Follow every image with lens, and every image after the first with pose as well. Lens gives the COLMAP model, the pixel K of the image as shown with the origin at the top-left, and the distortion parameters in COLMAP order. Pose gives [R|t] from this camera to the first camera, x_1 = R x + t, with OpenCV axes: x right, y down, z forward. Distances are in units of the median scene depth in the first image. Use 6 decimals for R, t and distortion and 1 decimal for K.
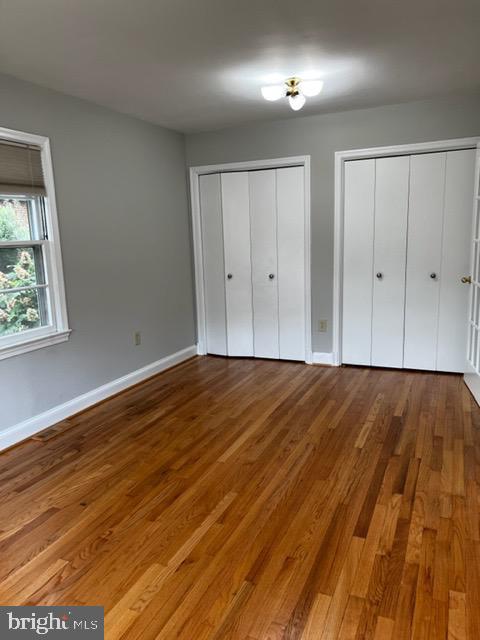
lens RADIAL K [[484.9, 0, 240.1], [0, 484.9, 320.5], [0, 0, 1]] dist [0.035803, -0.041122]
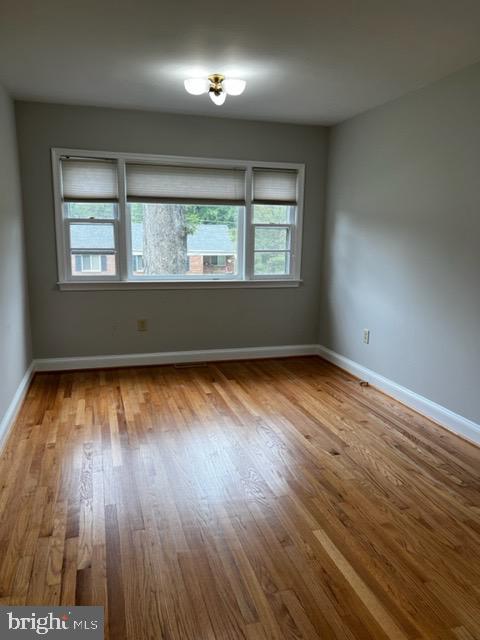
lens RADIAL K [[484.9, 0, 239.9], [0, 484.9, 320.4], [0, 0, 1]] dist [0.035803, -0.041122]
pose [[-0.766799, 0.132355, -0.628093, 0.504377], [-0.102427, 0.940742, 0.323284, -0.261726], [0.633662, 0.312227, -0.707804, 1.405545]]
